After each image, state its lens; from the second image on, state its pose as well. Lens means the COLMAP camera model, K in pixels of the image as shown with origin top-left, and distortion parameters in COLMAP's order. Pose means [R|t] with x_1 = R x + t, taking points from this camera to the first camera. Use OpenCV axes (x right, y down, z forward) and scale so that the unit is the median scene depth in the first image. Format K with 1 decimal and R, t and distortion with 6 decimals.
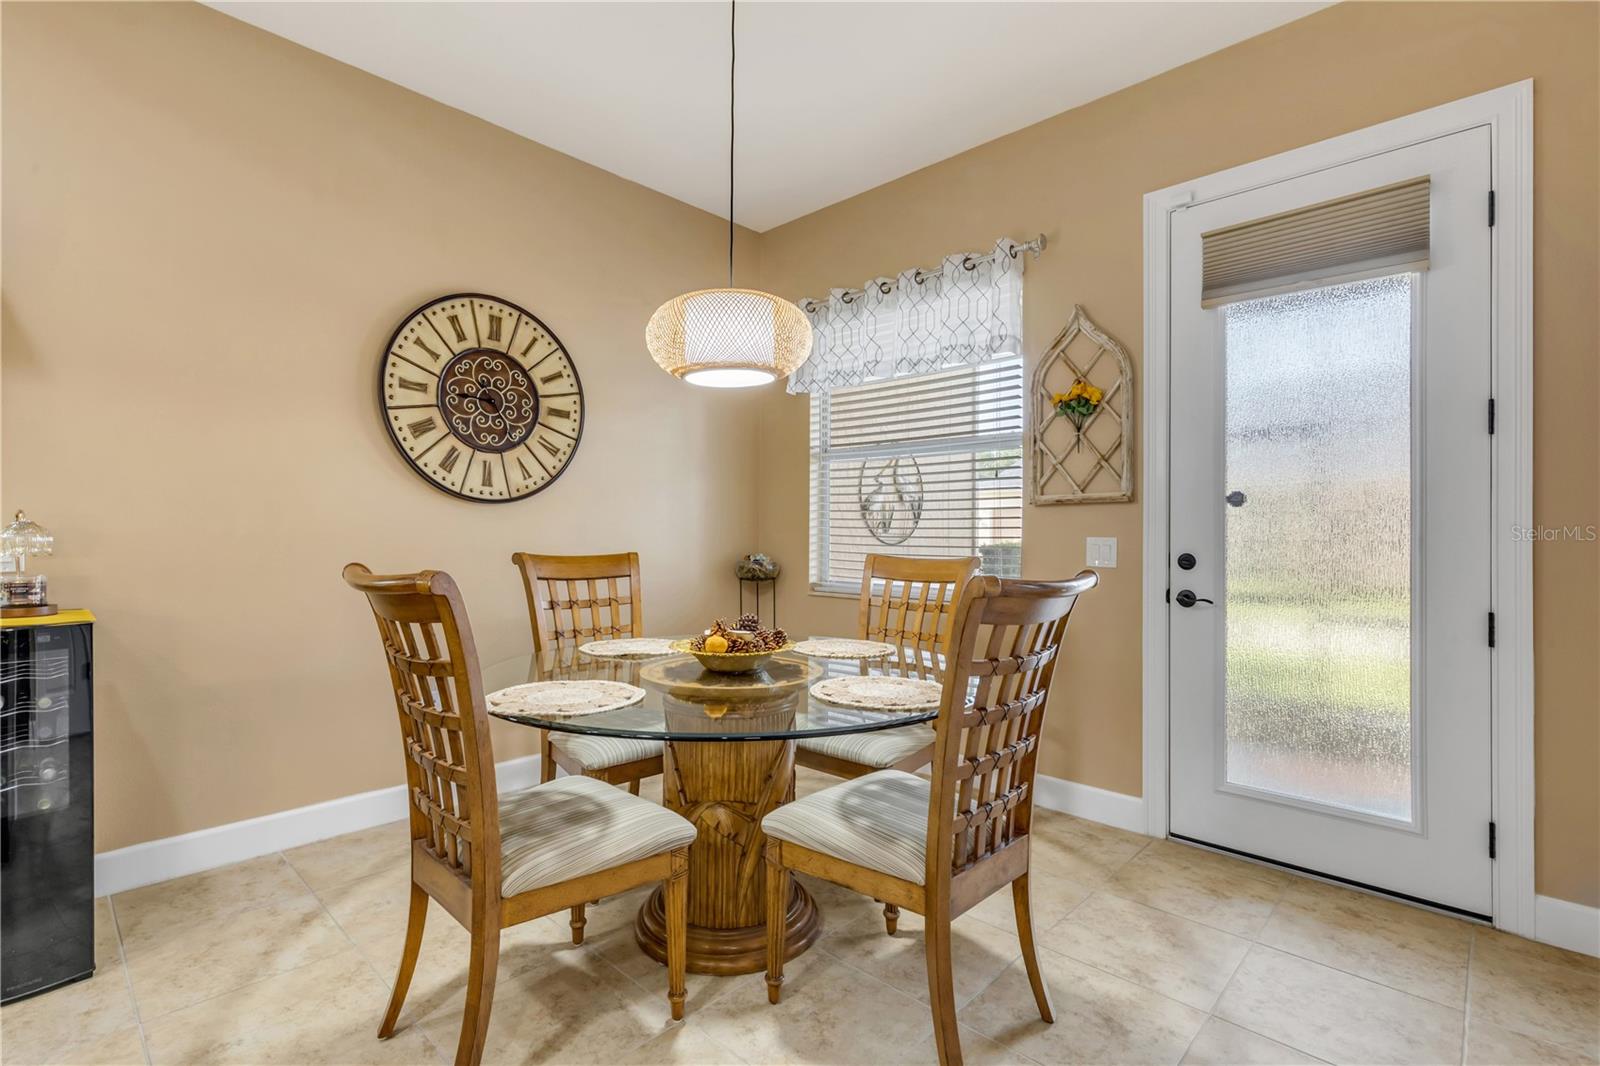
lens RADIAL K [[741.1, 0, 793.1], [0, 741.1, 530.2], [0, 0, 1]] dist [0.000171, -0.000384]
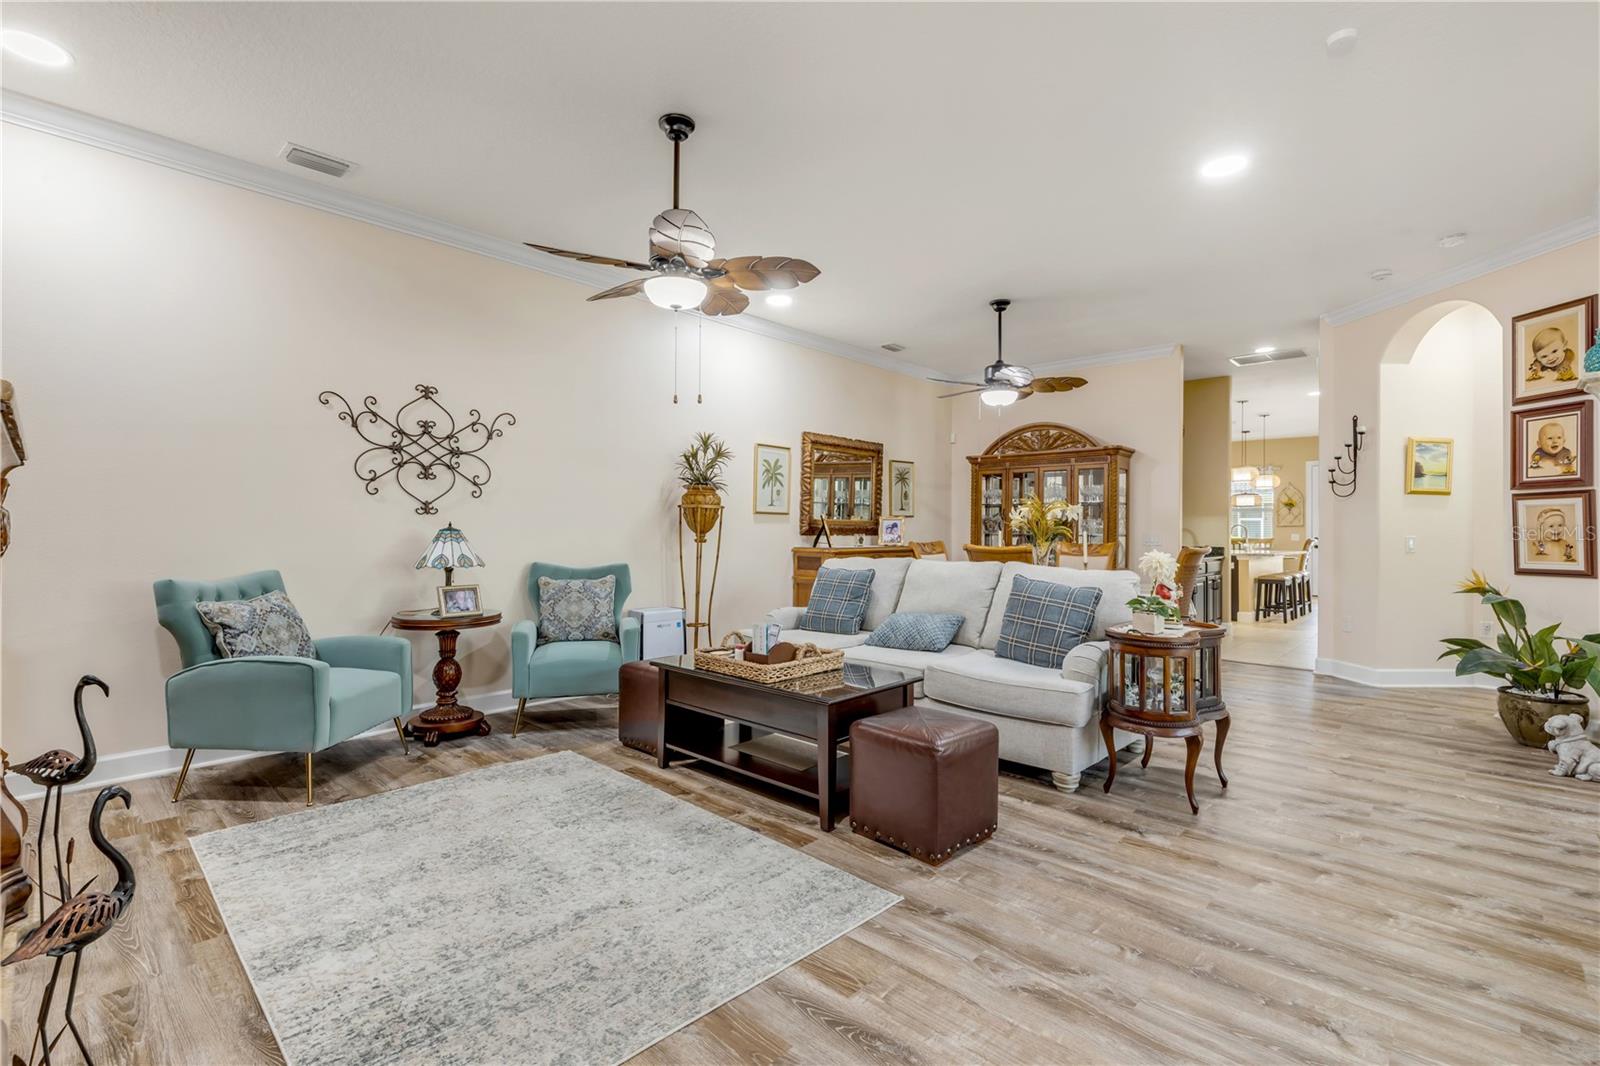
lens RADIAL K [[726.0, 0, 792.3], [0, 726.0, 529.3], [0, 0, 1]] dist [-0.000368, -0.000336]
pose [[0.999998, -0.001016, 0.001557, -2.866702], [0.001002, 0.999959, 0.008965, -0.063848], [-0.001566, -0.008963, 0.999959, -3.701683]]
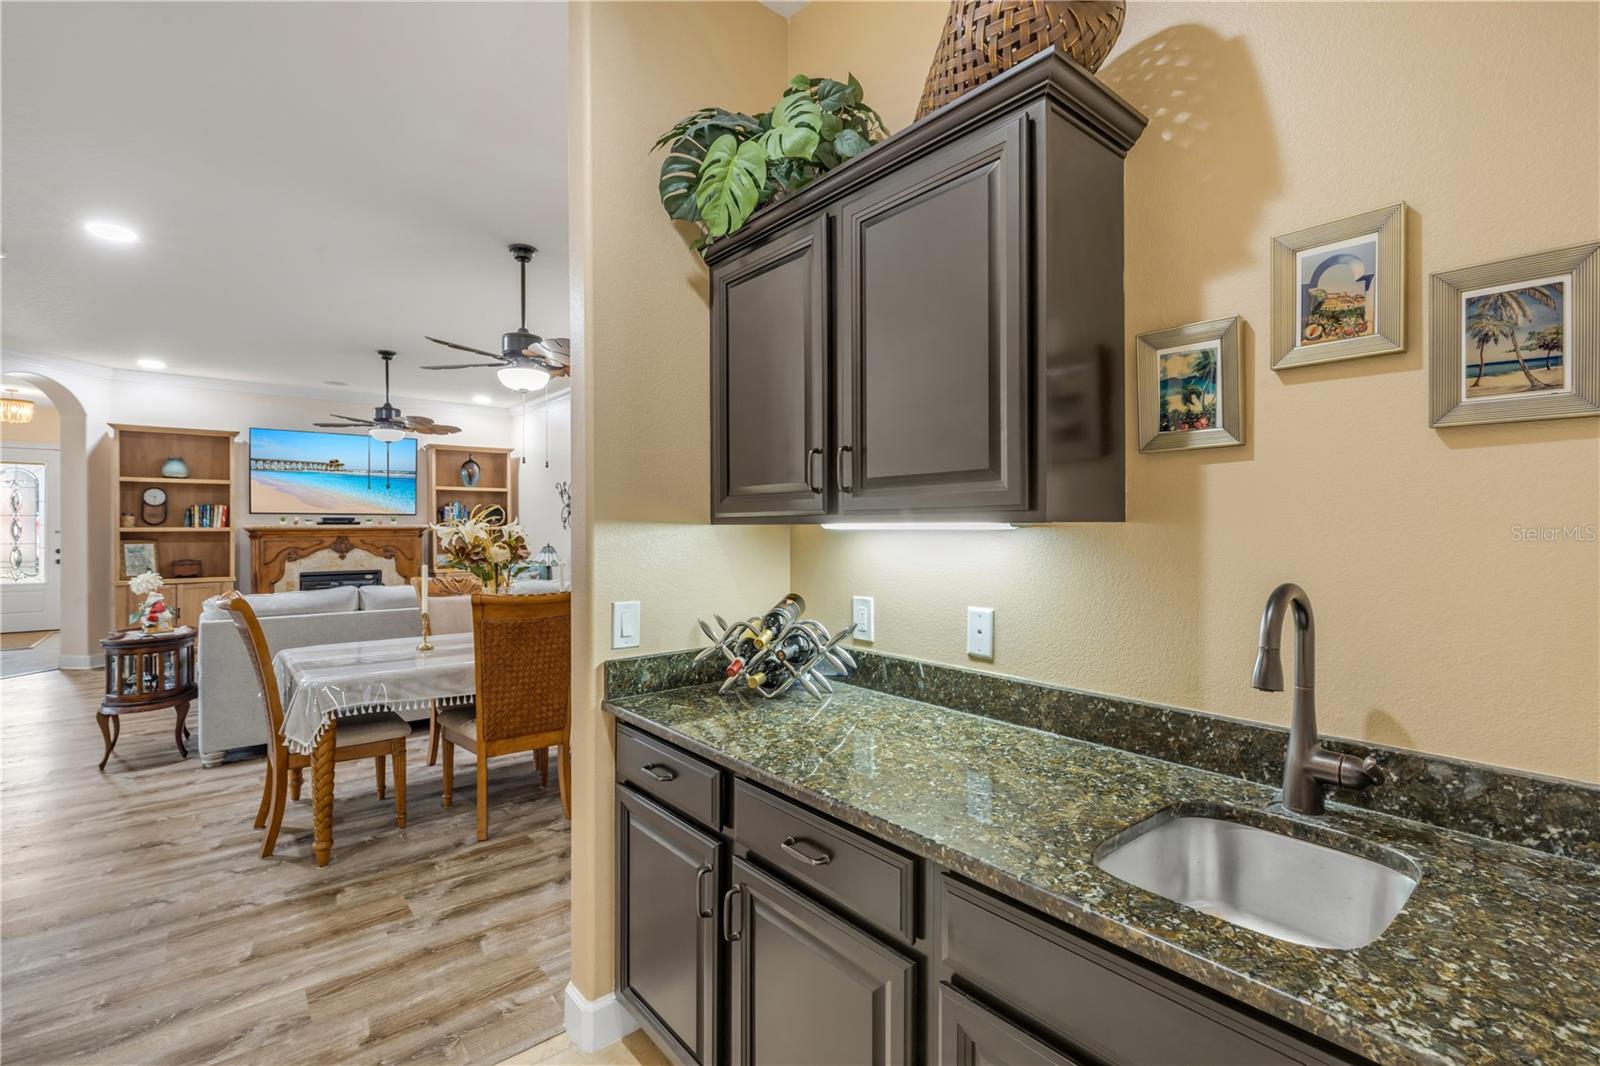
lens RADIAL K [[718.3, 0, 794.5], [0, 718.3, 528.8], [0, 0, 1]] dist [0.000536, -0.000515]
pose [[-0.127458, -0.008234, -0.991810, -0.927836], [0.009671, 0.999908, -0.009544, -0.085868], [0.991797, -0.010808, -0.127367, -0.982555]]
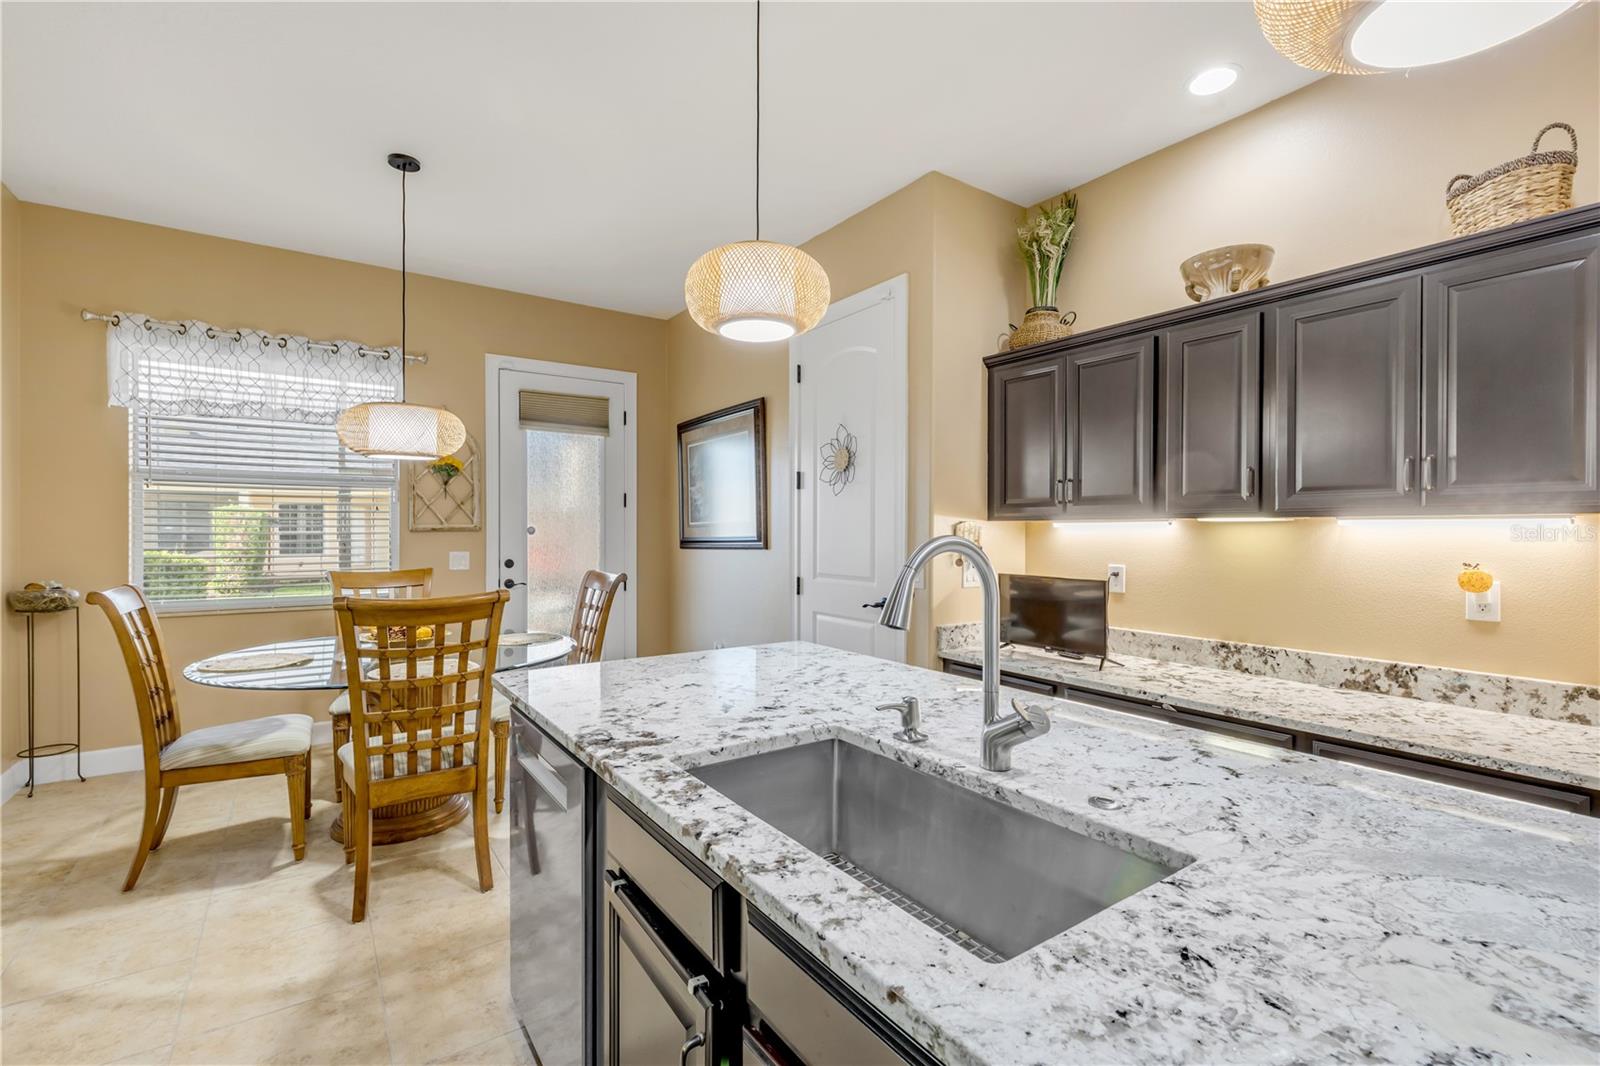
lens RADIAL K [[714.2, 0, 799.7], [0, 714.2, 531.3], [0, 0, 1]] dist [0.002754, -0.000028]
pose [[0.201545, -0.009030, 0.979438, -1.035691], [-0.010334, 0.999882, 0.011345, -0.064067], [-0.979425, -0.012408, 0.201428, -0.061754]]
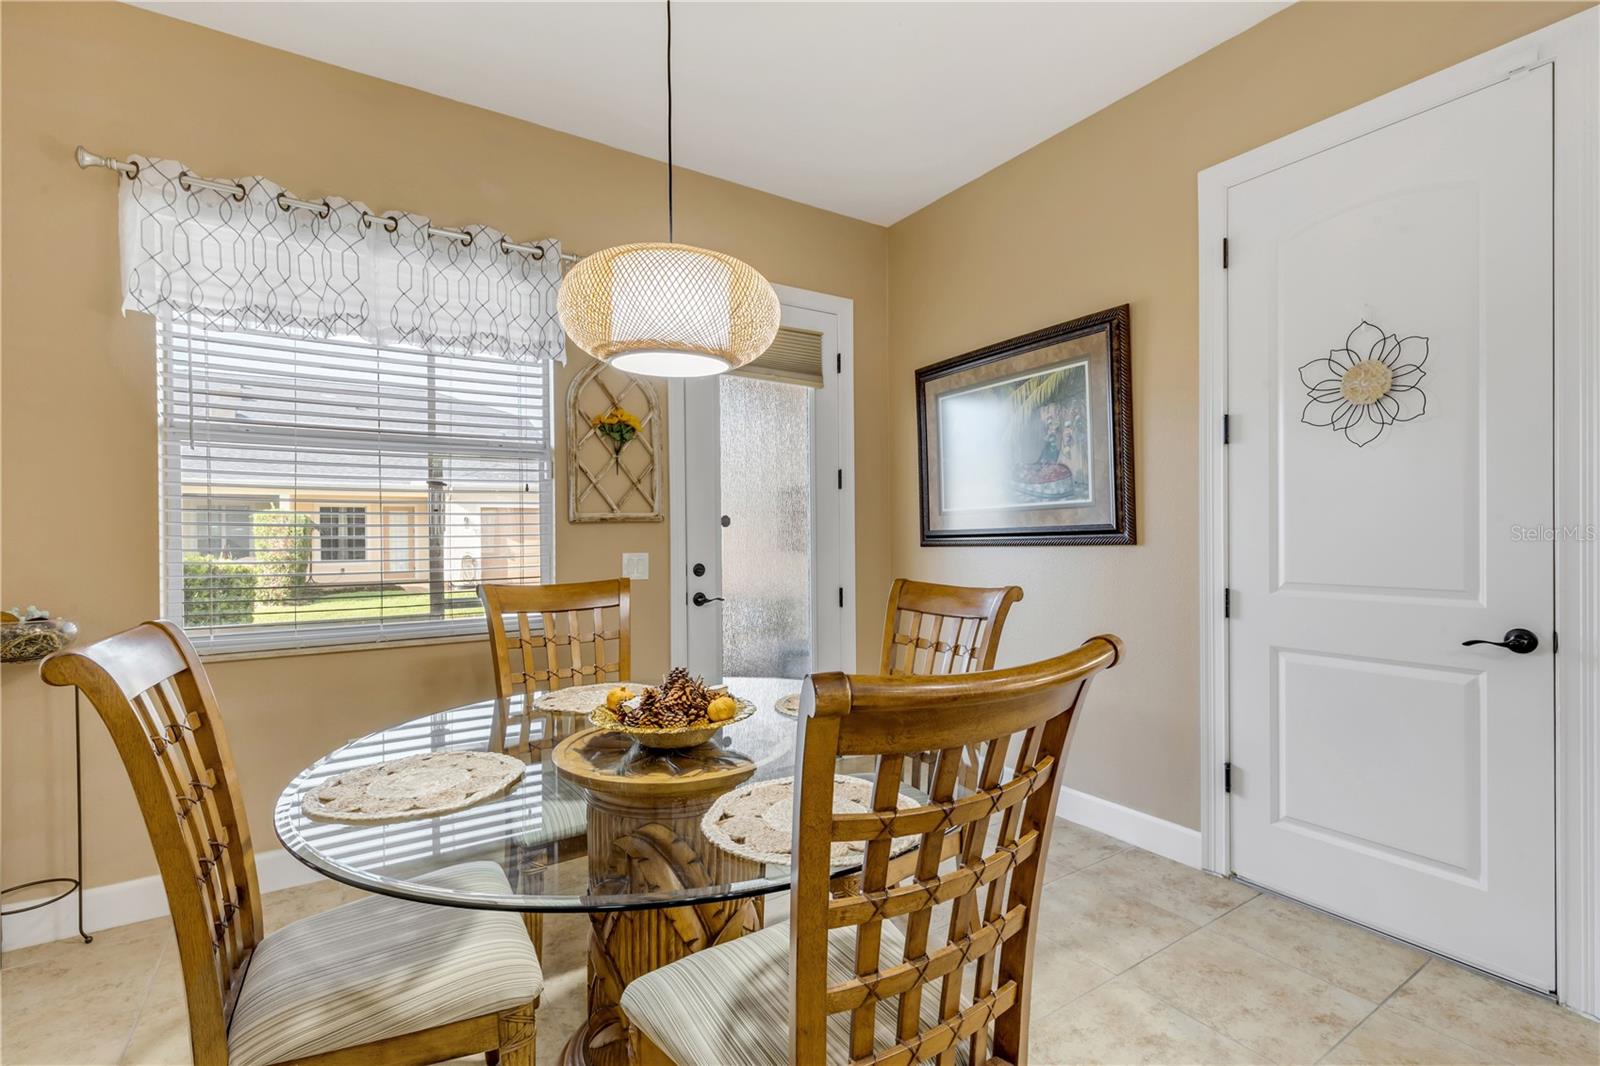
lens RADIAL K [[718.8, 0, 798.8], [0, 718.8, 536.3], [0, 0, 1]] dist [0.001656, 0.000295]
pose [[0.232056, -0.013329, 0.972611, -0.604924], [-0.000308, 0.999905, 0.013776, -0.031039], [-0.972702, -0.003497, 0.232030, 0.537932]]
